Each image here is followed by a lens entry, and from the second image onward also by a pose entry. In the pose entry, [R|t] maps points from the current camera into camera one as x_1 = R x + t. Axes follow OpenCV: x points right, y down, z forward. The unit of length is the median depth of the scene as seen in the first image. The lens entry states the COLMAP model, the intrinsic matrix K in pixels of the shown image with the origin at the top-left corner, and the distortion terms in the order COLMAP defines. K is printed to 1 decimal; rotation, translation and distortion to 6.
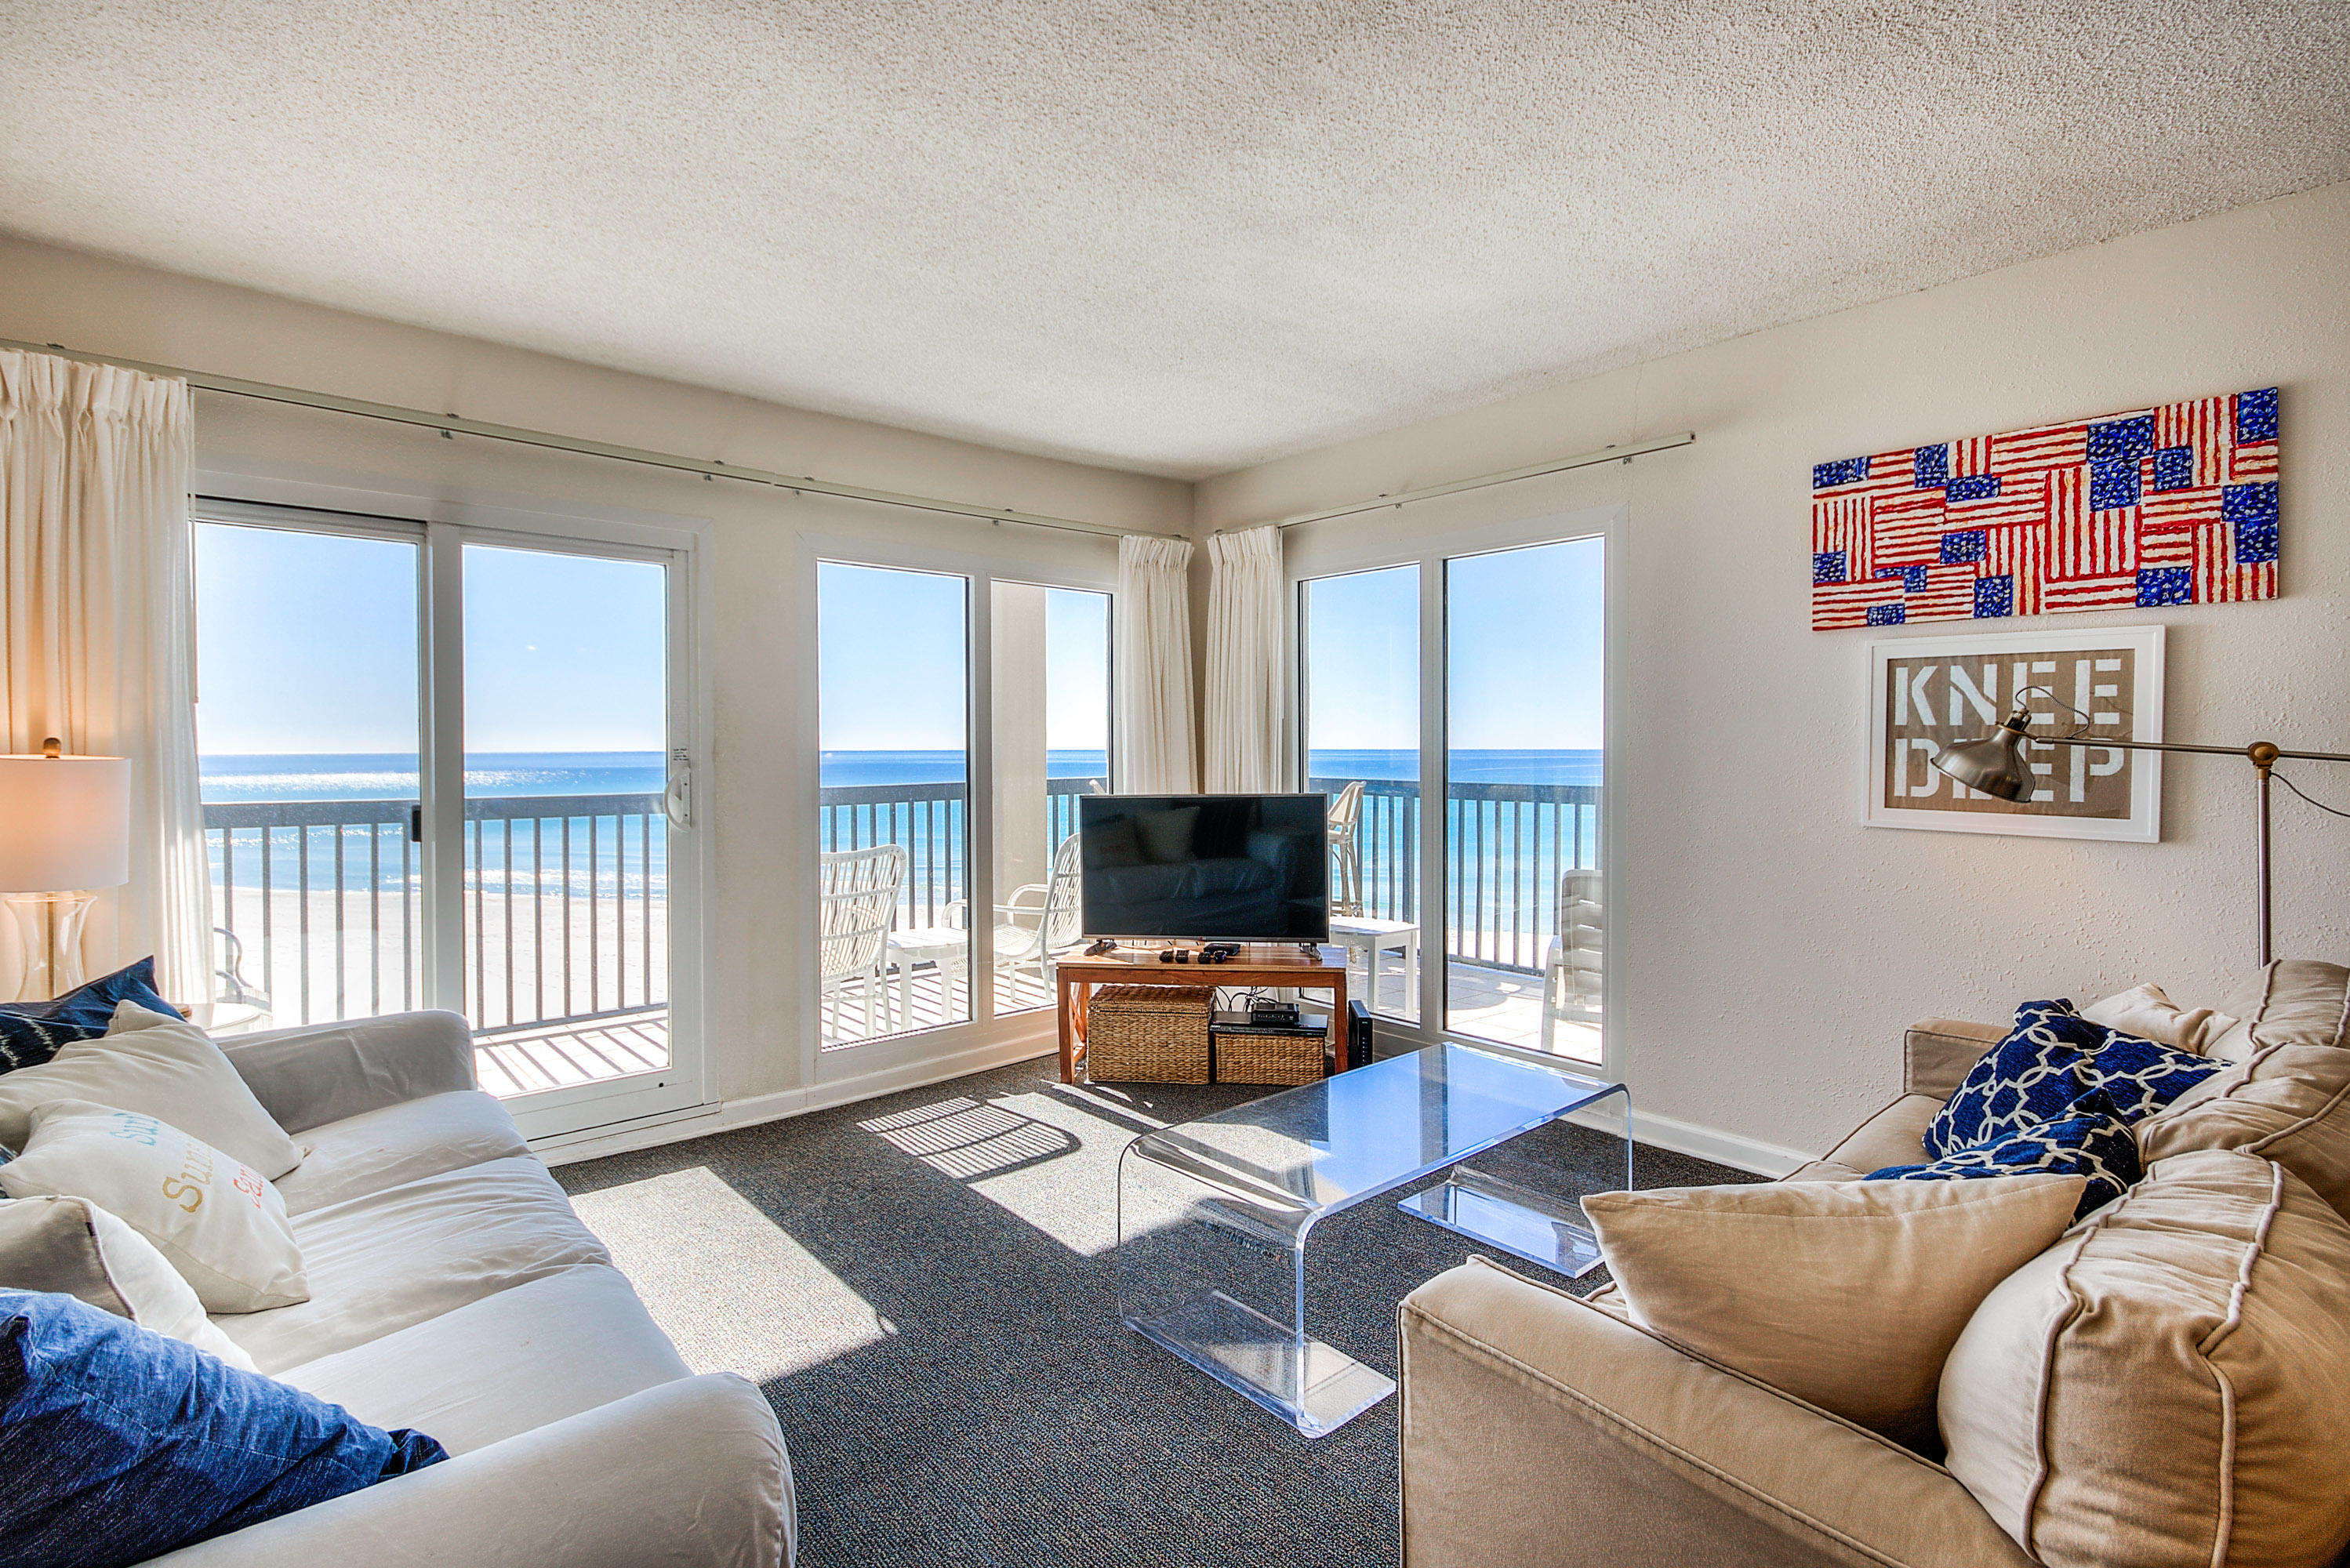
lens RADIAL K [[1114.6, 0, 1161.6], [0, 1114.6, 762.0], [0, 0, 1]] dist [0.011060, -0.005499]
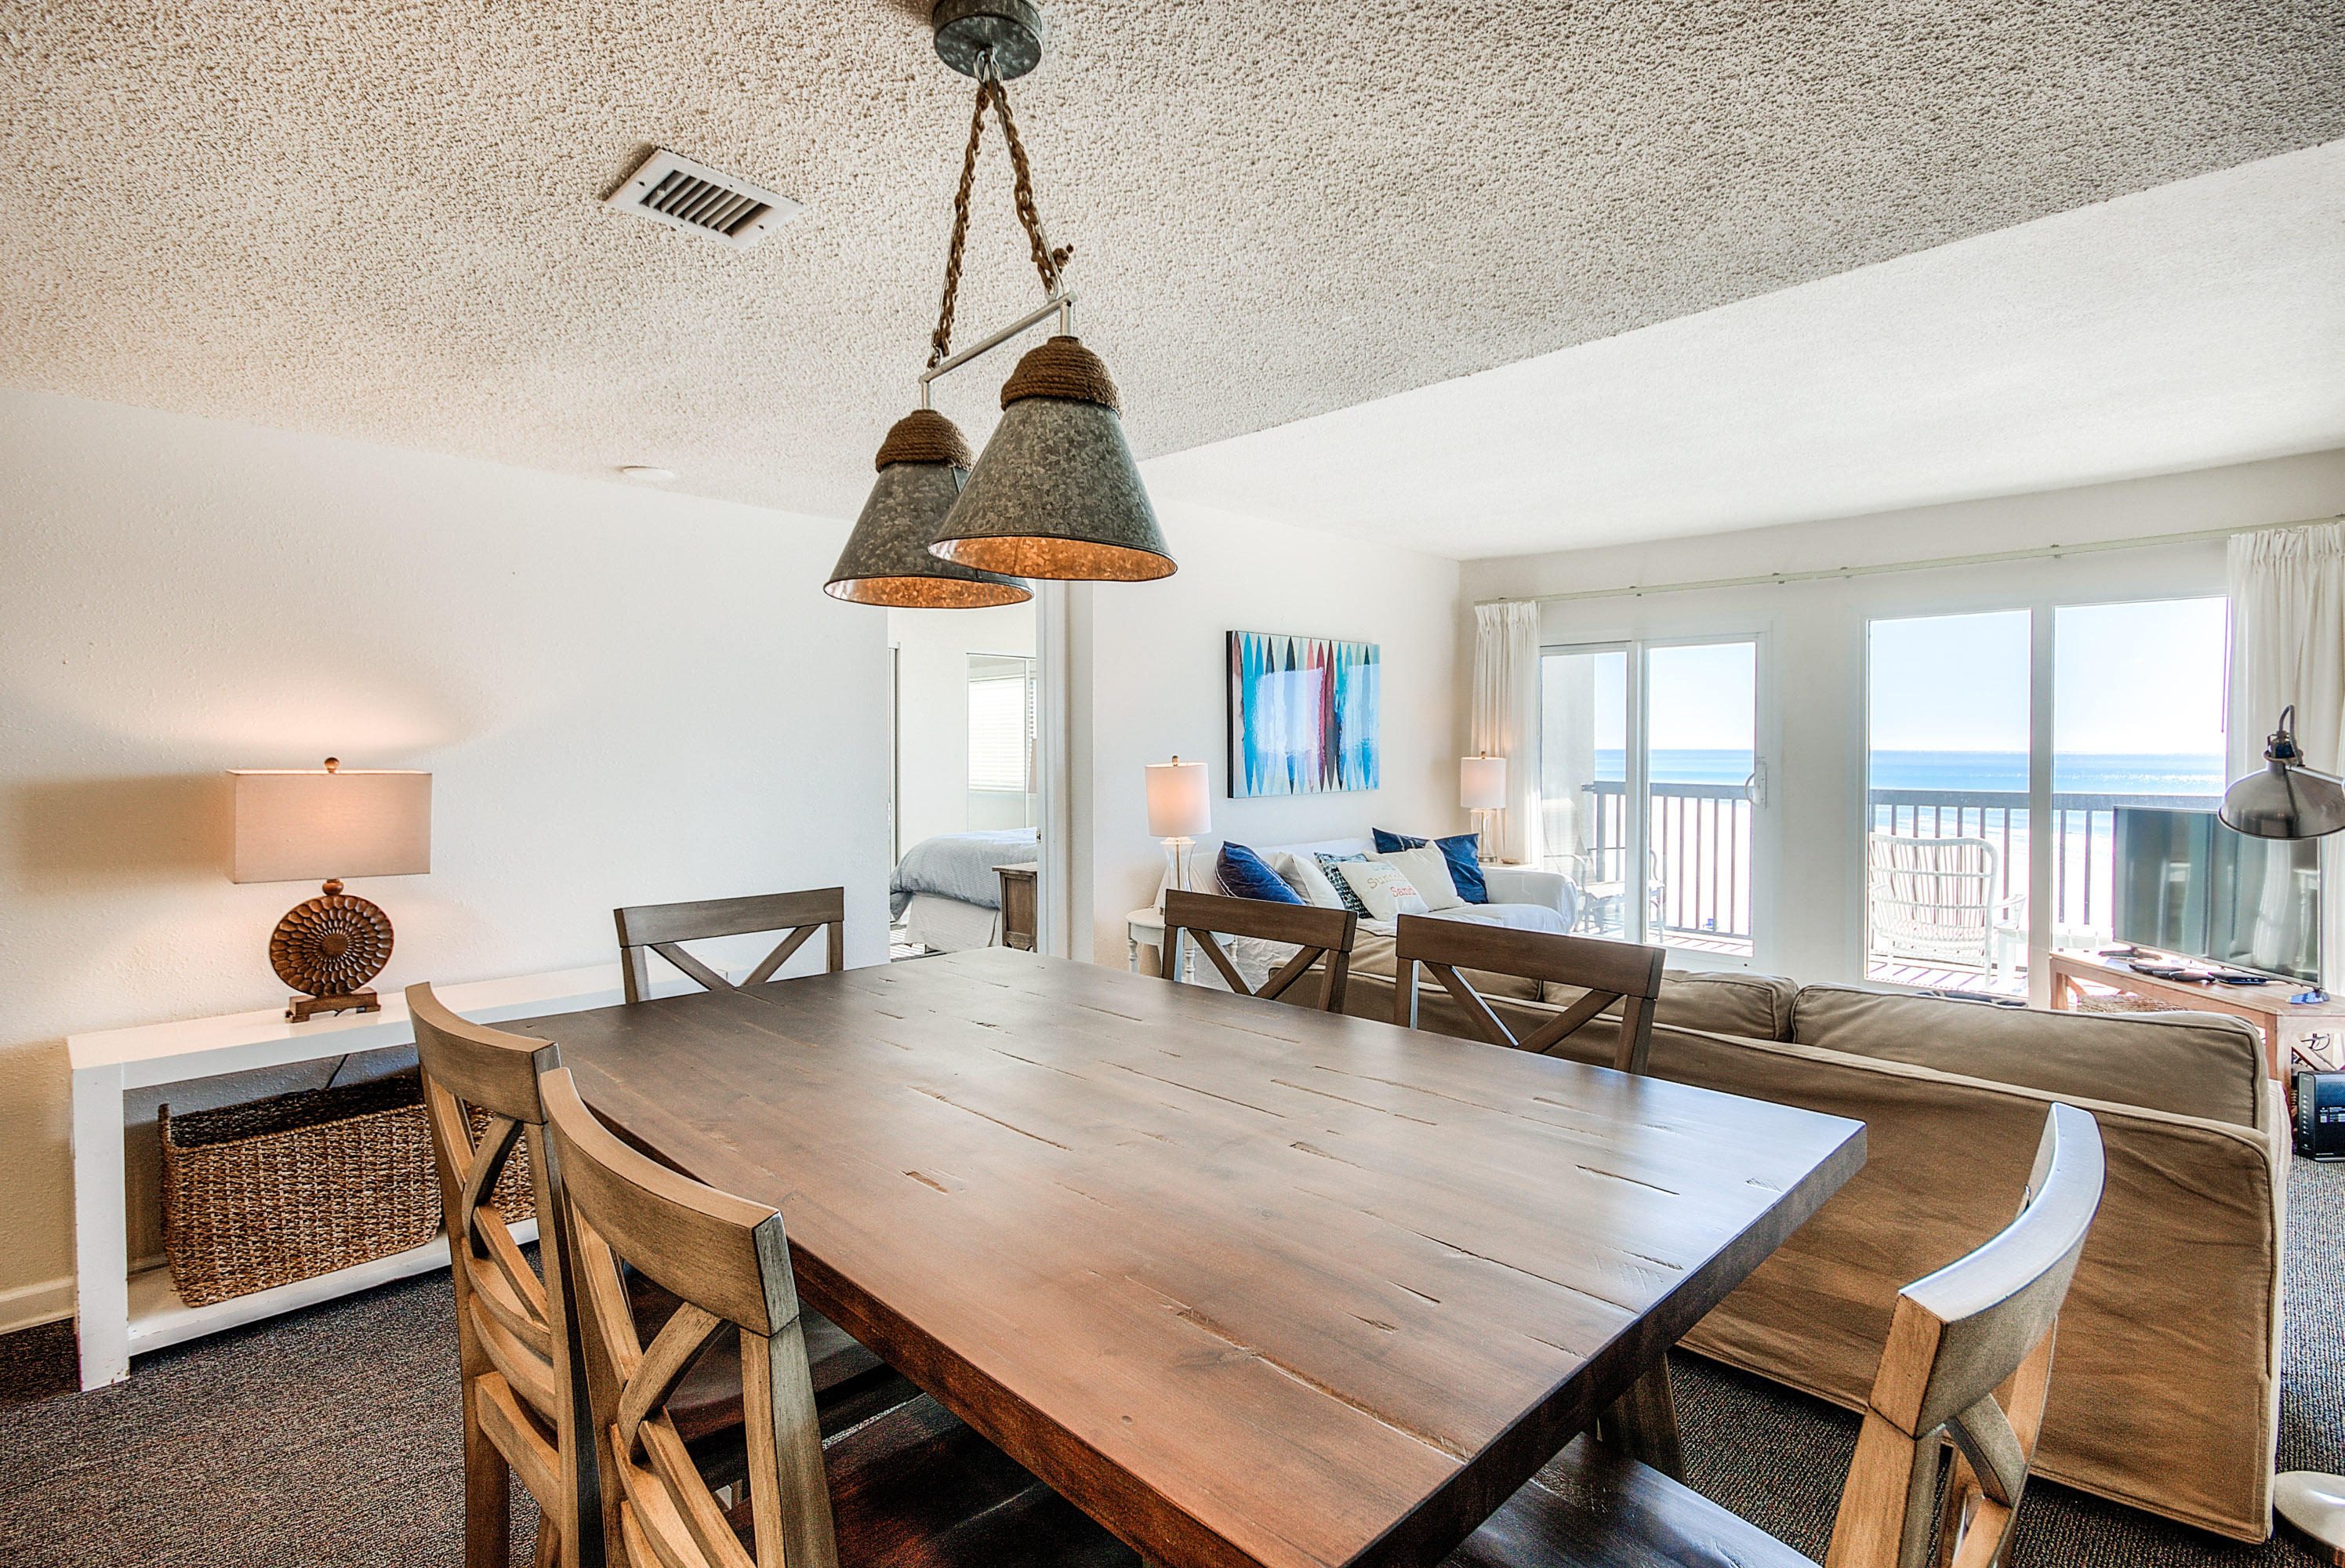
lens RADIAL K [[1112.3, 0, 1175.5], [0, 1112.3, 761.2], [0, 0, 1]] dist [0.011060, -0.005499]
pose [[0.067801, 0.014863, -0.997588, 1.159575], [-0.013666, 0.999809, 0.013967, -0.018833], [0.997605, 0.012686, 0.067991, 0.067755]]
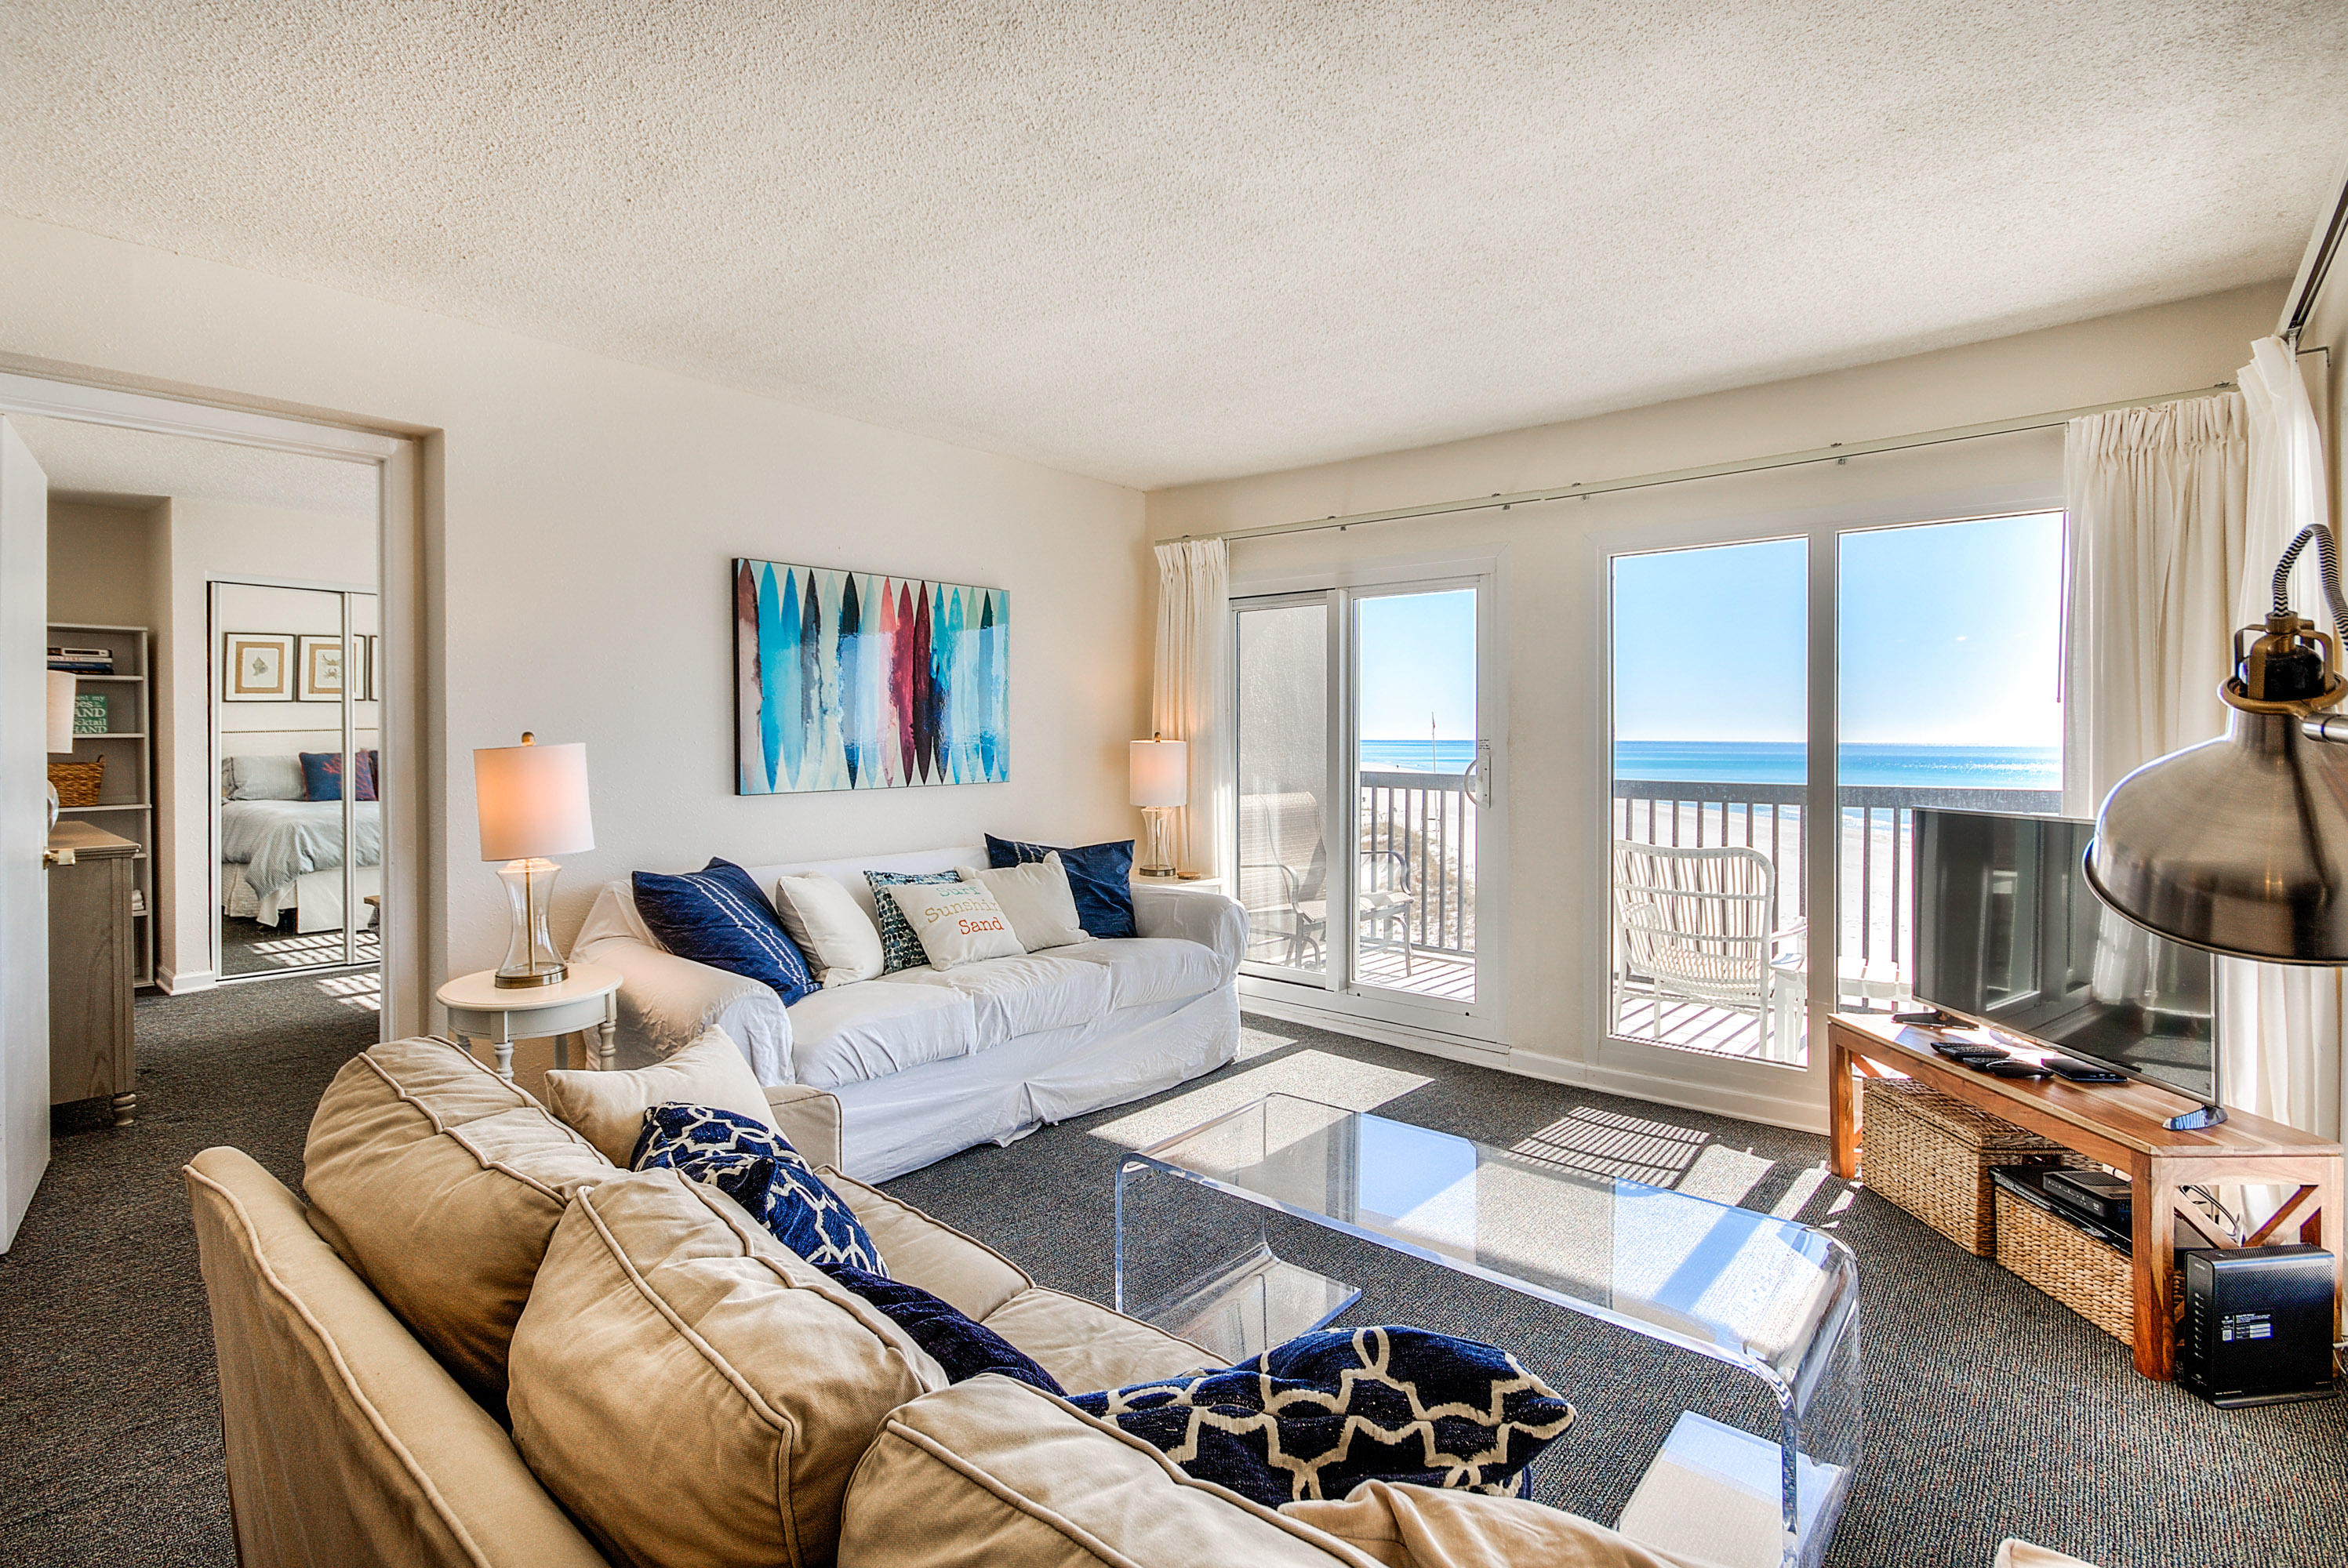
lens RADIAL K [[1113.6, 0, 1137.9], [0, 1113.6, 743.1], [0, 0, 1]] dist [0.011060, -0.005499]
pose [[0.136901, 0.008661, -0.990547, 0.748711], [-0.014885, 0.999867, 0.006685, -0.011257], [0.990473, 0.013829, 0.137012, 0.498368]]
